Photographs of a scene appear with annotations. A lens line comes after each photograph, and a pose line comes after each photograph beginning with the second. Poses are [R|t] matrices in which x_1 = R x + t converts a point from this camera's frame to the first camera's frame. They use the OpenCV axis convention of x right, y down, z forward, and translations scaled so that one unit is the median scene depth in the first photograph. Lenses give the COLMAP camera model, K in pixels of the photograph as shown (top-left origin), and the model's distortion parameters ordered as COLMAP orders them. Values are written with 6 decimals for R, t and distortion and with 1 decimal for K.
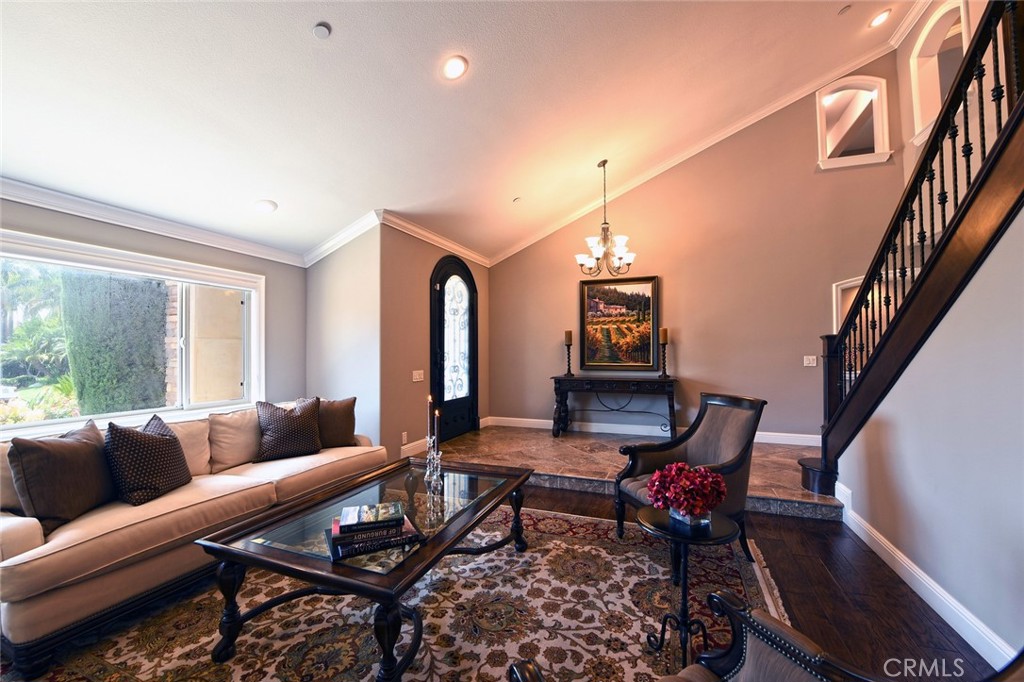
lens RADIAL K [[416.4, 0, 514.1], [0, 416.4, 341.1], [0, 0, 1]] dist [-0.000594, 0.000001]
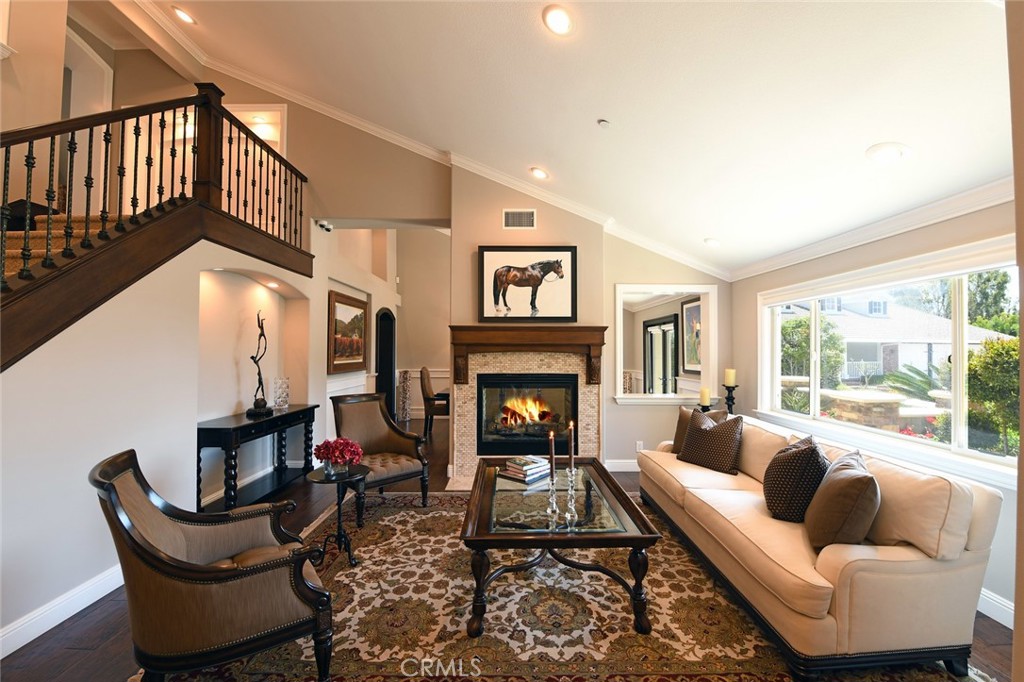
lens RADIAL K [[414.7, 0, 512.9], [0, 414.7, 344.2], [0, 0, 1]] dist [-0.017961, -0.001642]
pose [[-0.931619, -0.008632, -0.363334, 0.272662], [0.005785, 0.999239, -0.038572, -0.002461], [0.363391, -0.038036, -0.930860, 2.062551]]
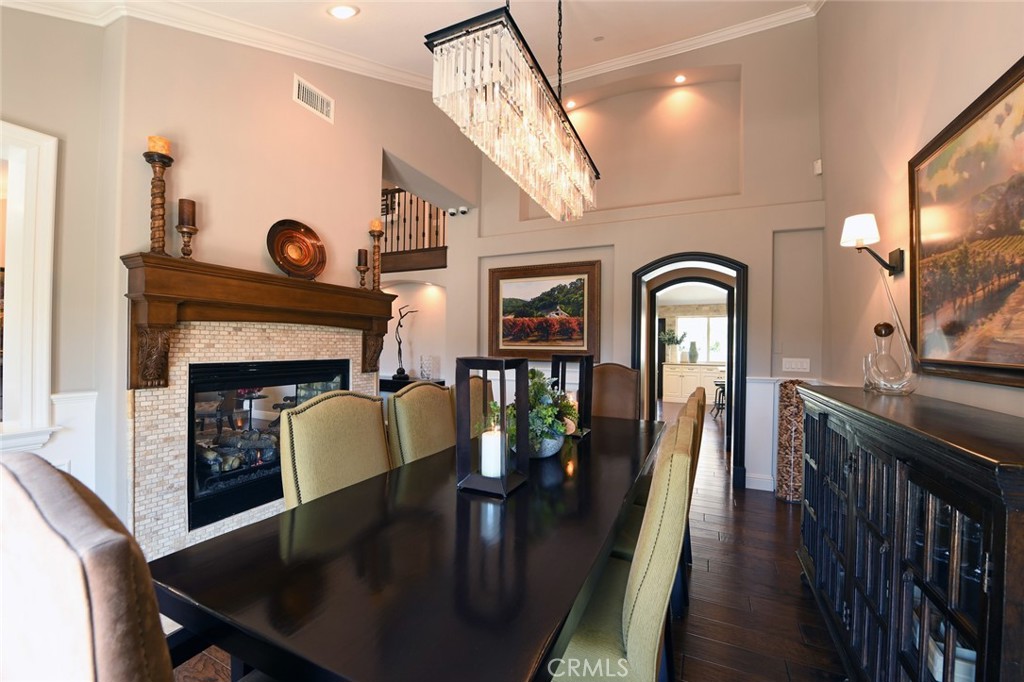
lens RADIAL K [[416.4, 0, 507.7], [0, 416.4, 345.4], [0, 0, 1]] dist [-0.000594, 0.000001]
pose [[-0.071293, 0.000583, -0.997455, 0.625867], [0.009632, 0.999954, -0.000104, 0.025814], [0.997409, -0.009615, -0.071295, 0.902540]]
